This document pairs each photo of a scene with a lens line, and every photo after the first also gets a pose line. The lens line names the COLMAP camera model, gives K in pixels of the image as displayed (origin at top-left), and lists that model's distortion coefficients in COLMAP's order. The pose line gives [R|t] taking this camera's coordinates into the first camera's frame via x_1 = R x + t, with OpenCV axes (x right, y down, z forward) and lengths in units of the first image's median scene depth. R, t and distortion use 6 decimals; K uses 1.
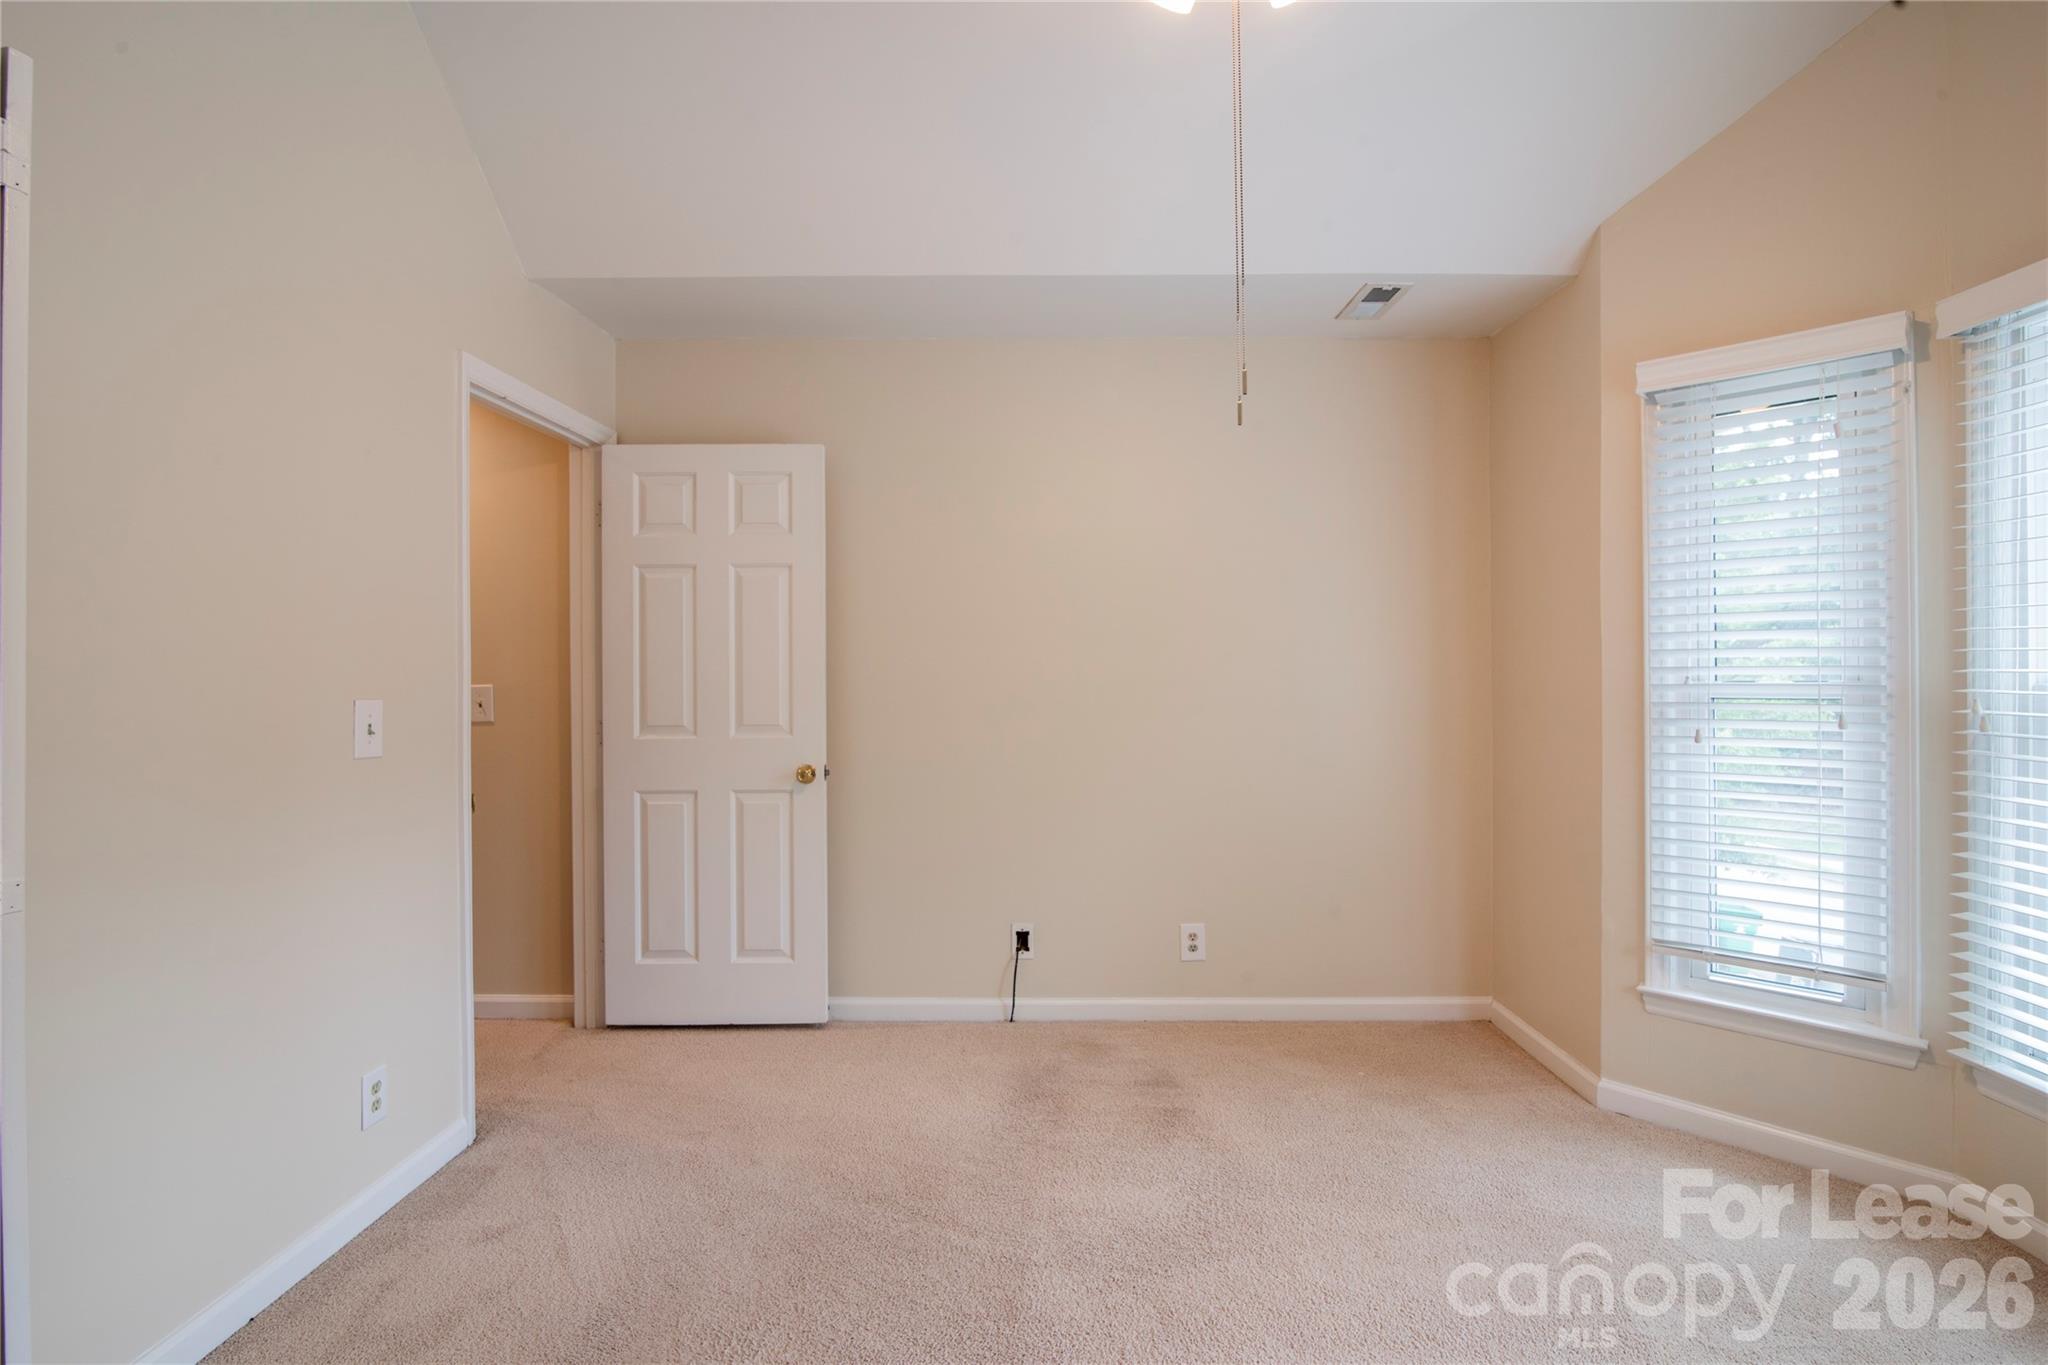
lens RADIAL K [[982.6, 0, 1030.3], [0, 982.6, 662.2], [0, 0, 1]] dist [-0.015257, -0.000097]
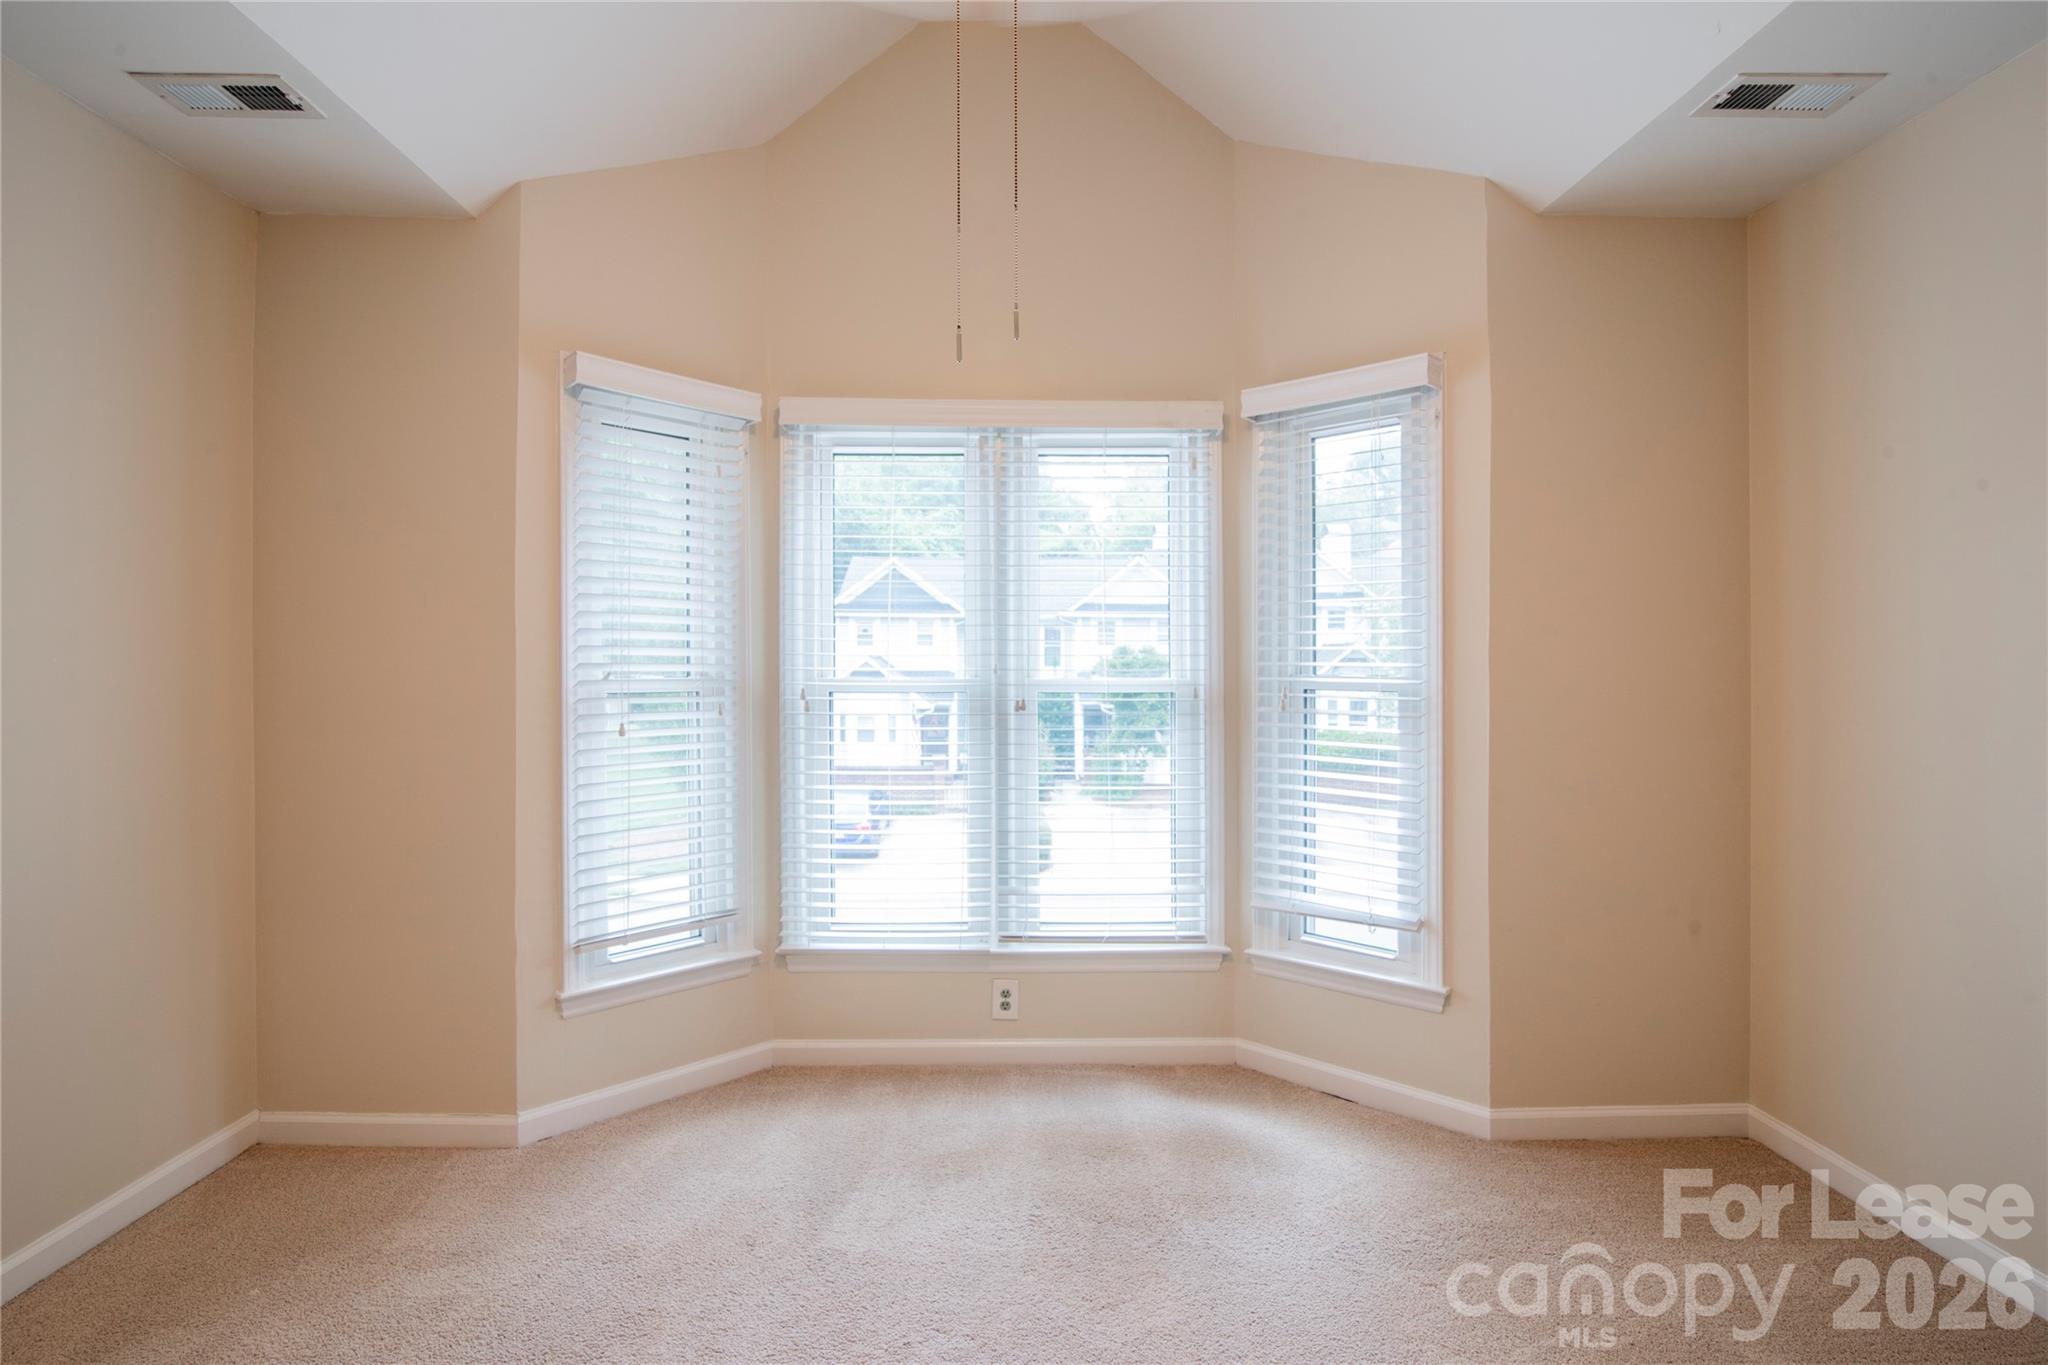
lens RADIAL K [[982.6, 0, 1030.3], [0, 982.6, 662.2], [0, 0, 1]] dist [-0.015257, -0.000097]
pose [[-0.036425, 0.011732, 0.999268, -0.366656], [-0.011112, 0.999865, -0.012145, 0.010977], [-0.999275, -0.011547, -0.036290, 0.588181]]
